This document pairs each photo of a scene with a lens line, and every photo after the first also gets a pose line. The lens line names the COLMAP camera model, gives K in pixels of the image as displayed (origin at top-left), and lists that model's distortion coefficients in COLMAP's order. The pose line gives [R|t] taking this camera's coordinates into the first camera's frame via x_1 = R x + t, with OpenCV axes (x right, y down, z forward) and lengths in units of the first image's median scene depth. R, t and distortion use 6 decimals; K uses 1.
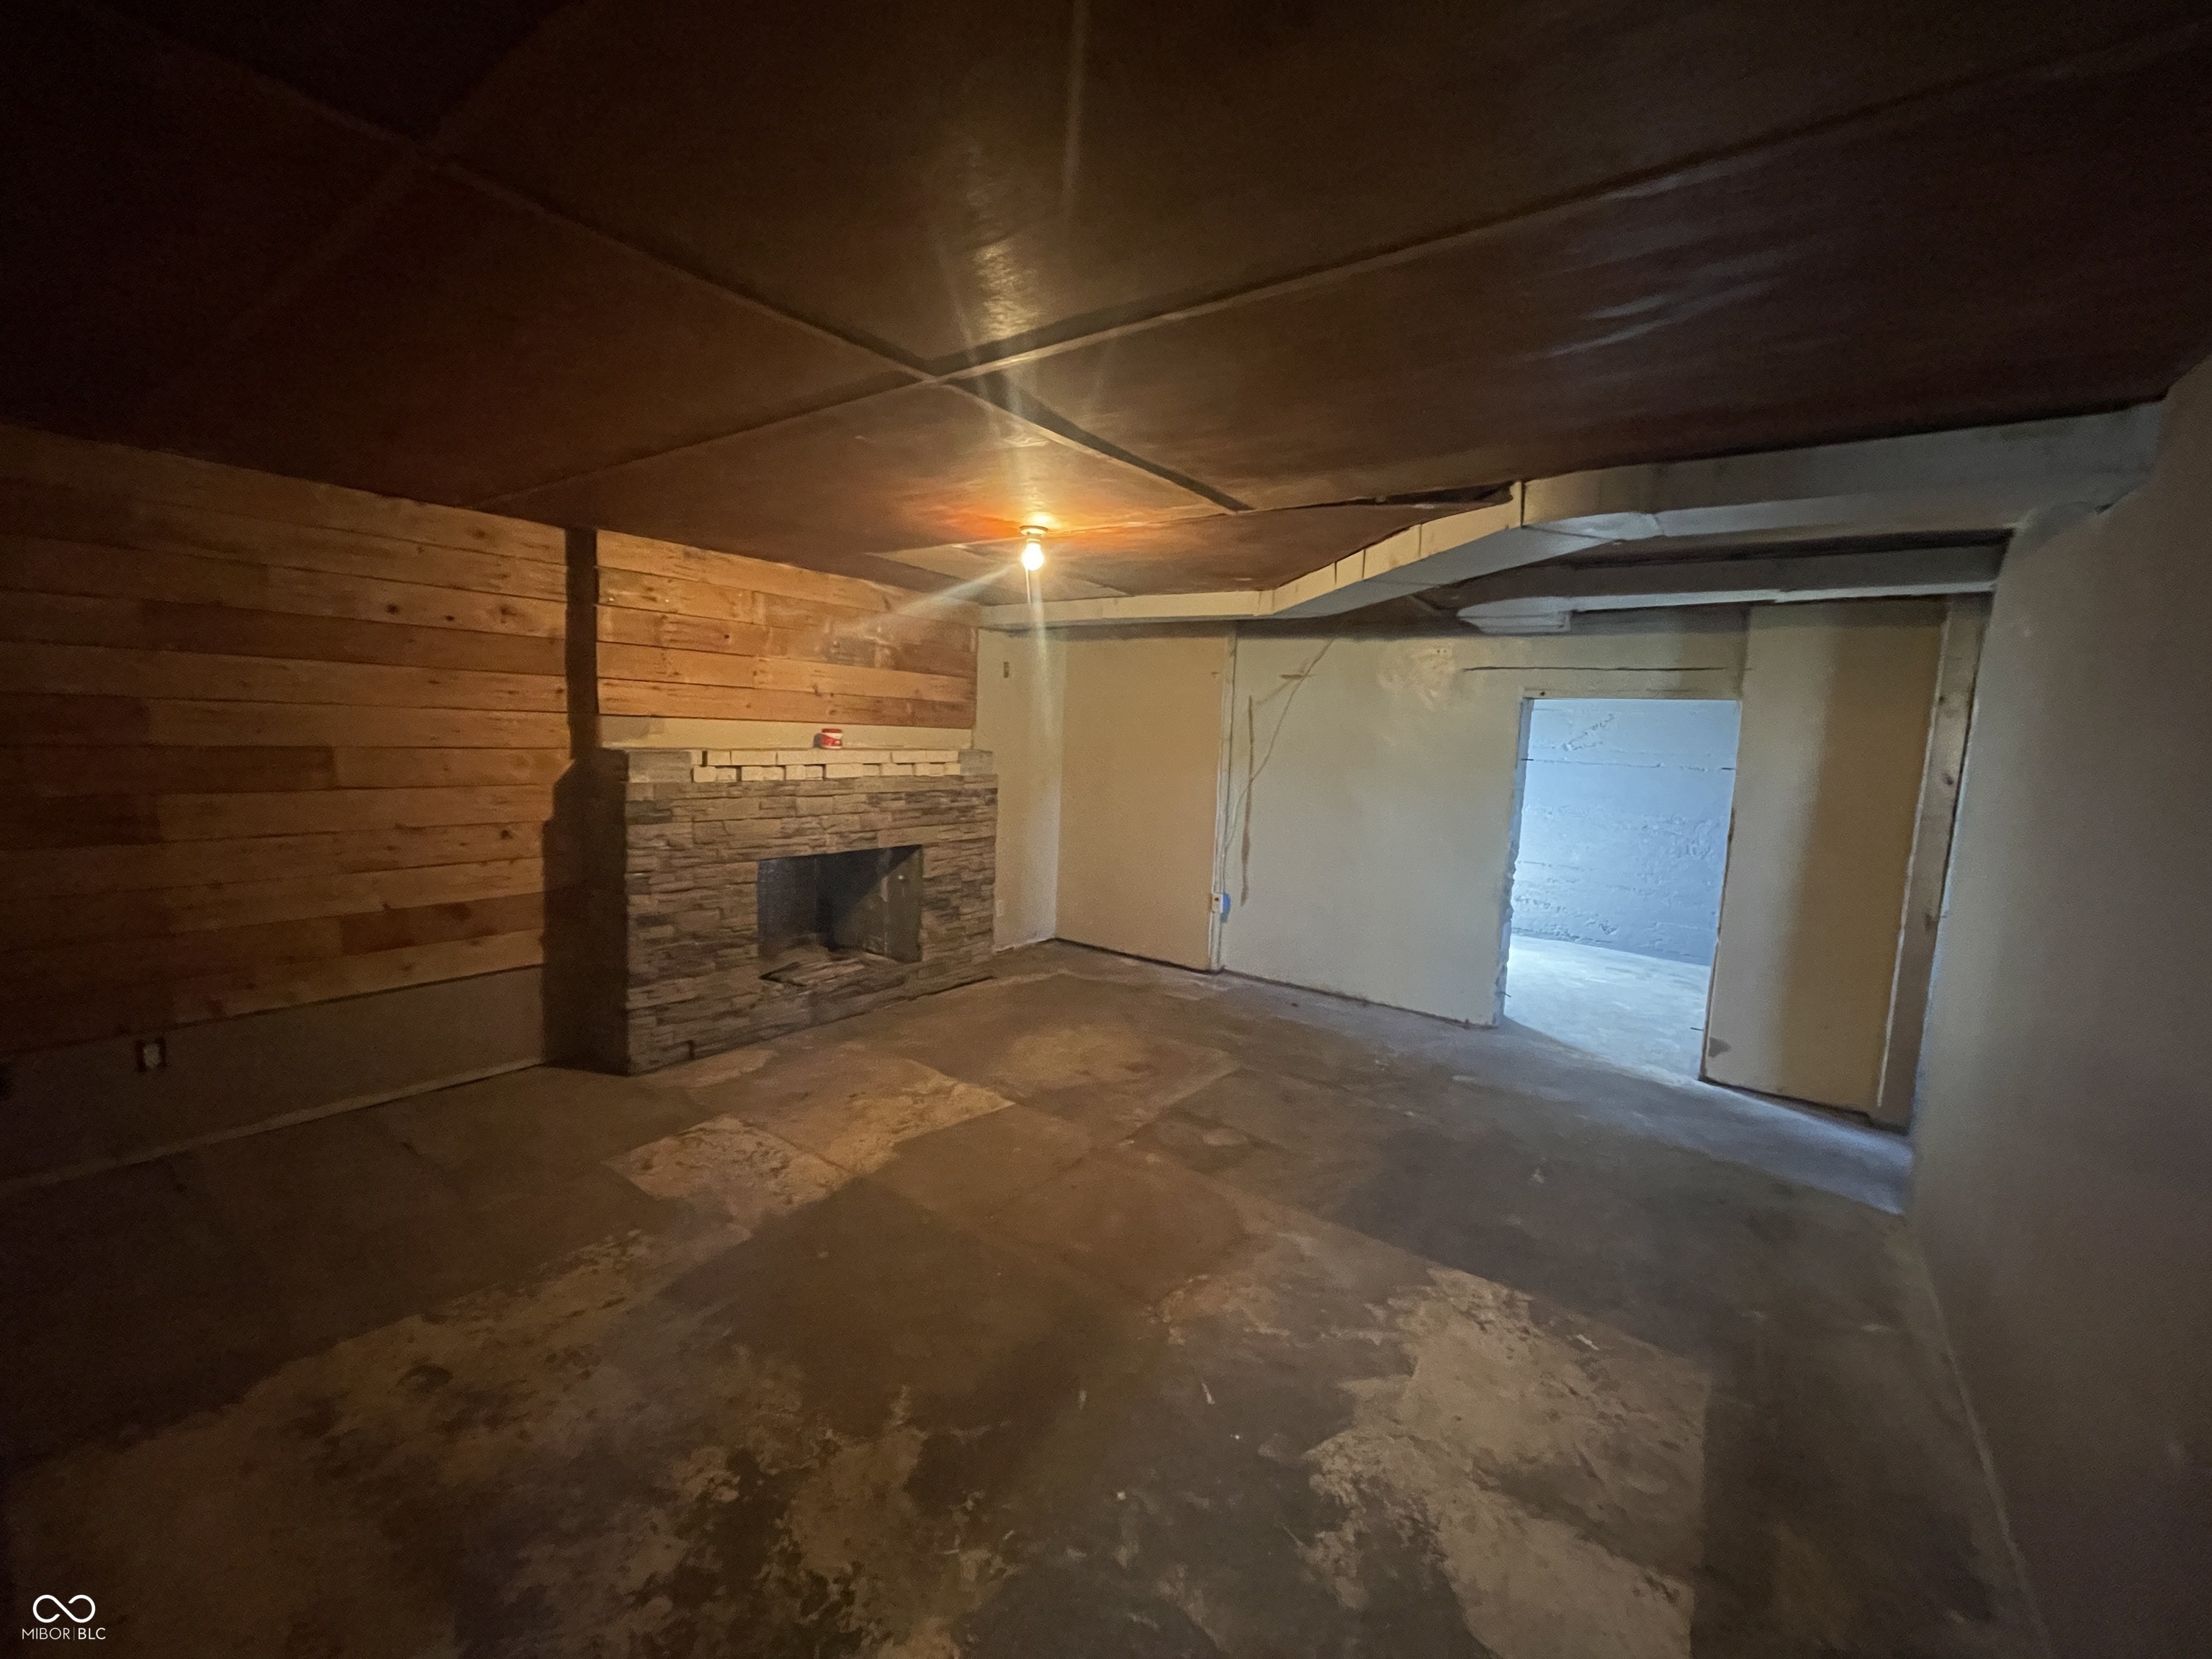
lens RADIAL K [[904.9, 0, 1106.0], [0, 904.9, 829.5], [0, 0, 1]] dist [0.001995, -0.000579]
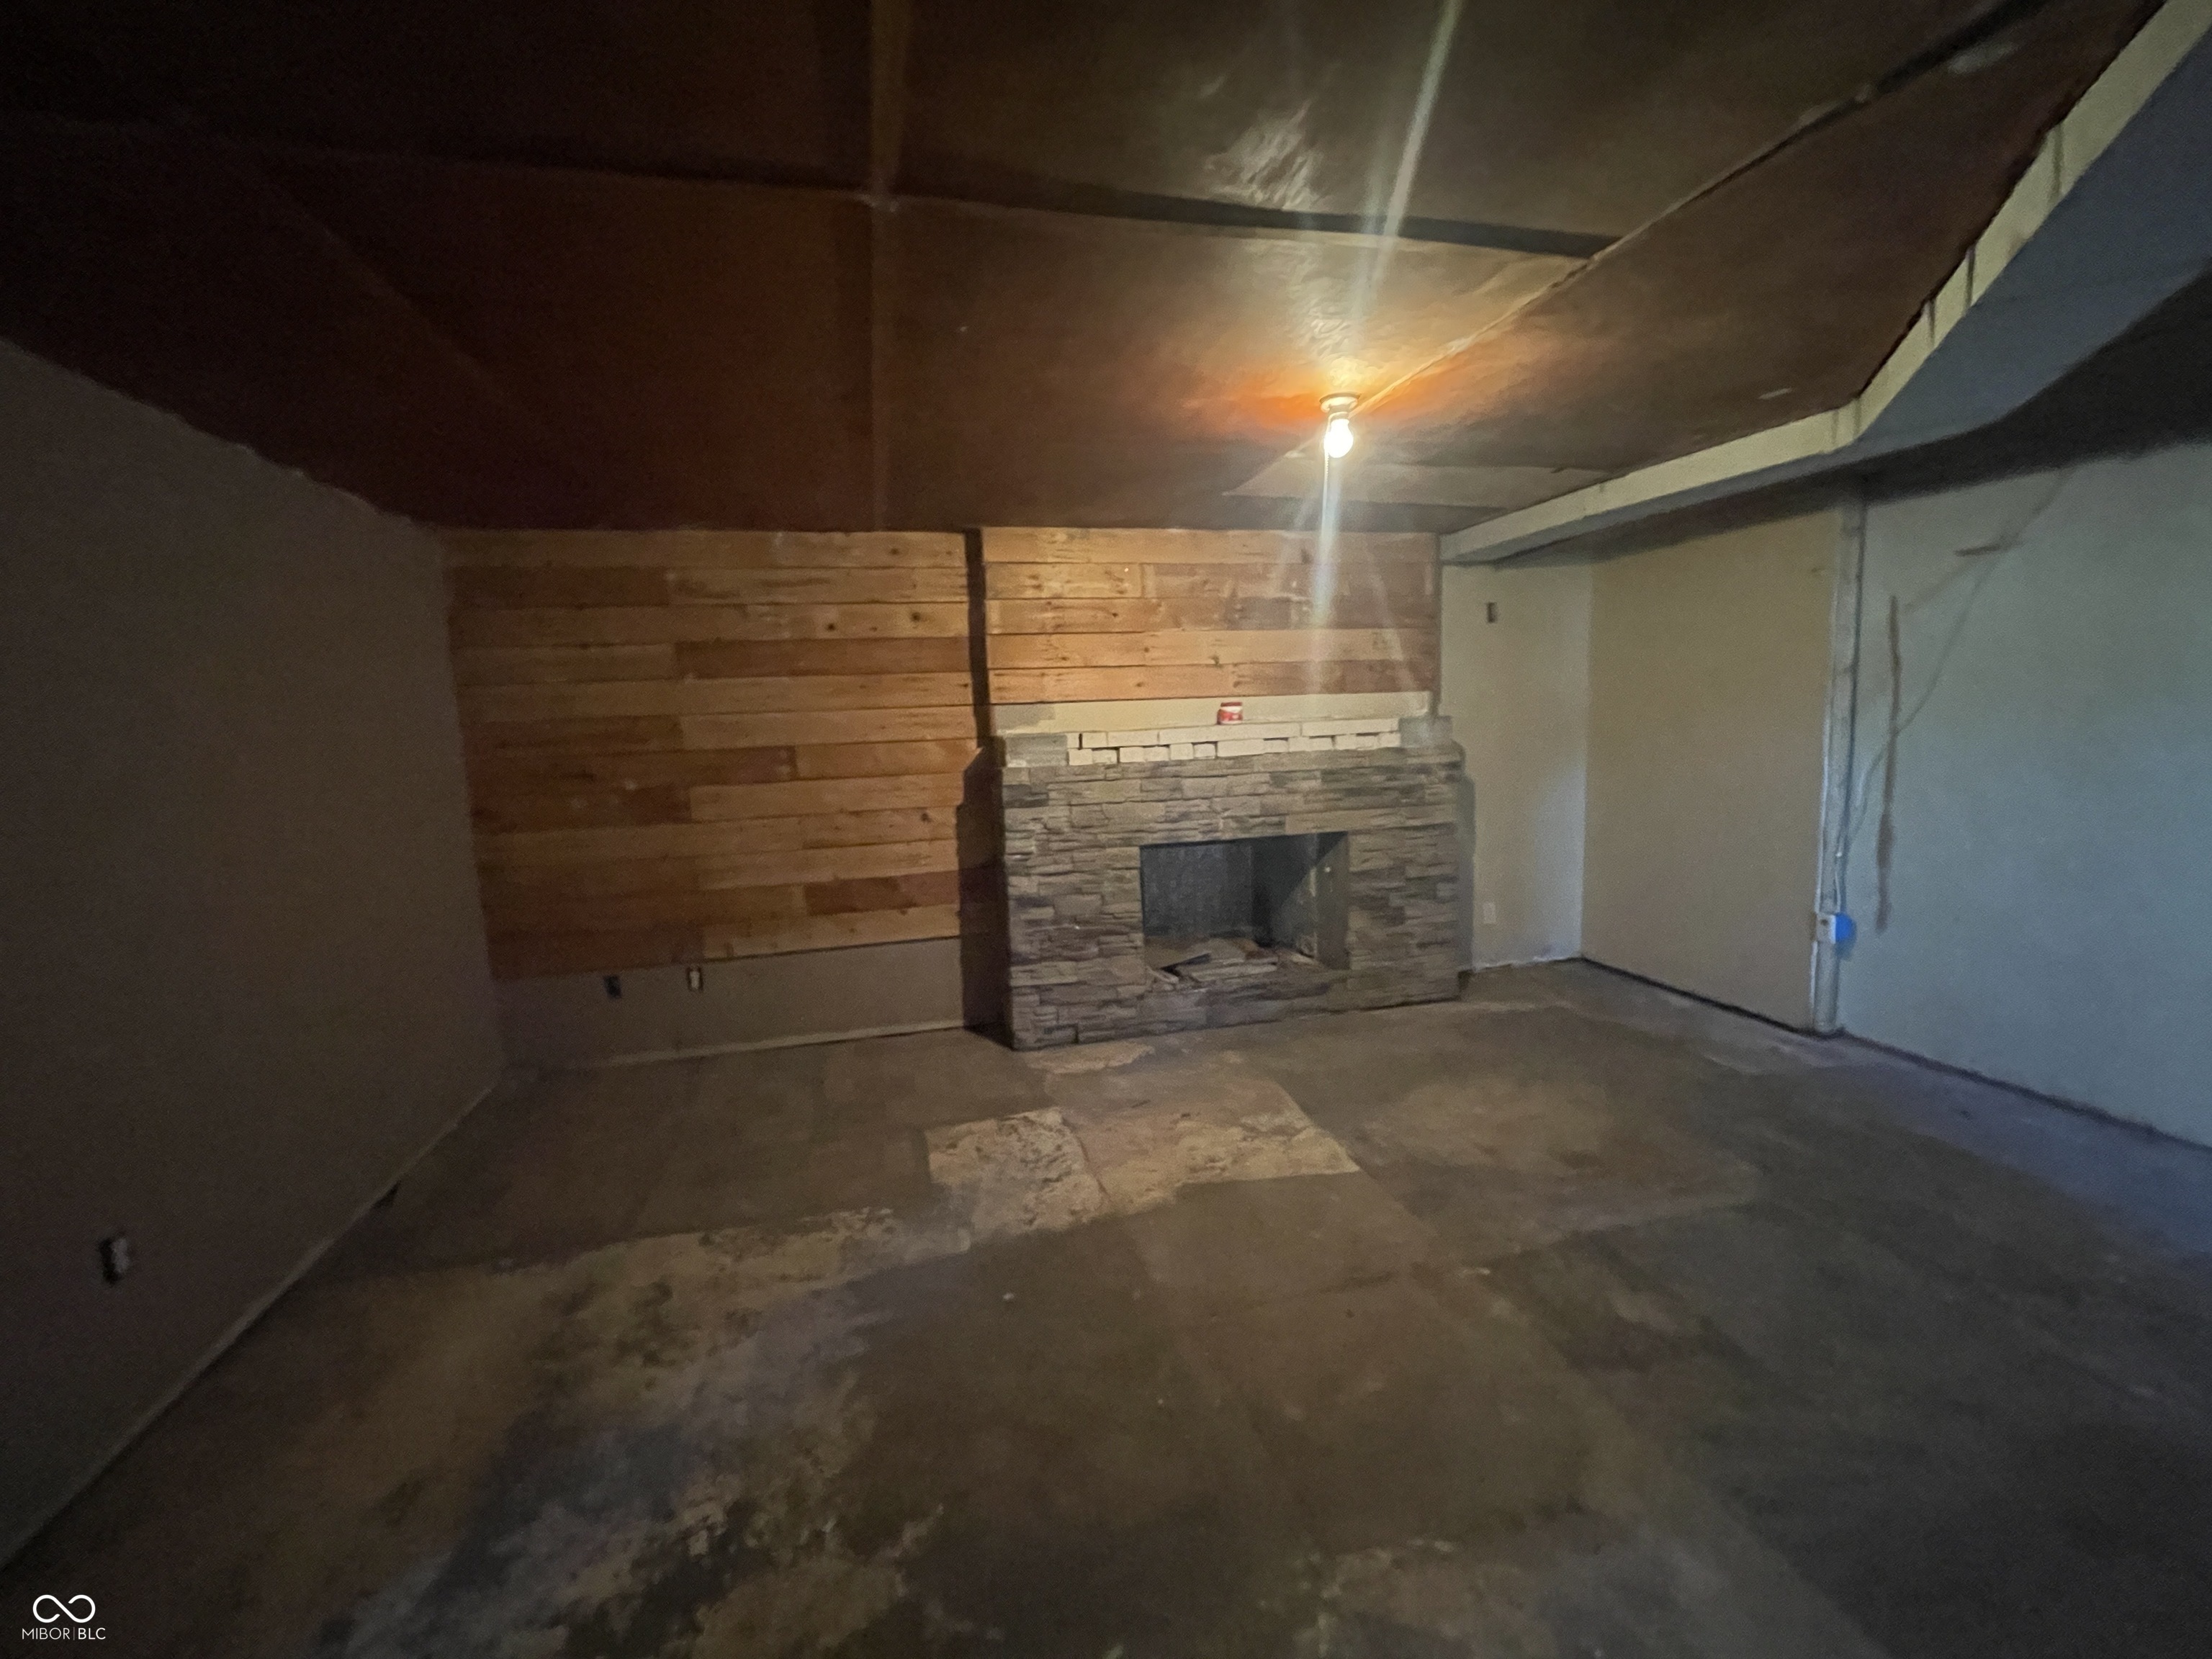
lens RADIAL K [[904.9, 0, 1106.0], [0, 904.9, 829.5], [0, 0, 1]] dist [0.001995, -0.000579]
pose [[0.766470, 0.007267, -0.642239, 0.206395], [-0.000755, 0.999945, 0.010413, 0.007434], [0.642279, -0.007496, 0.766434, 0.257901]]
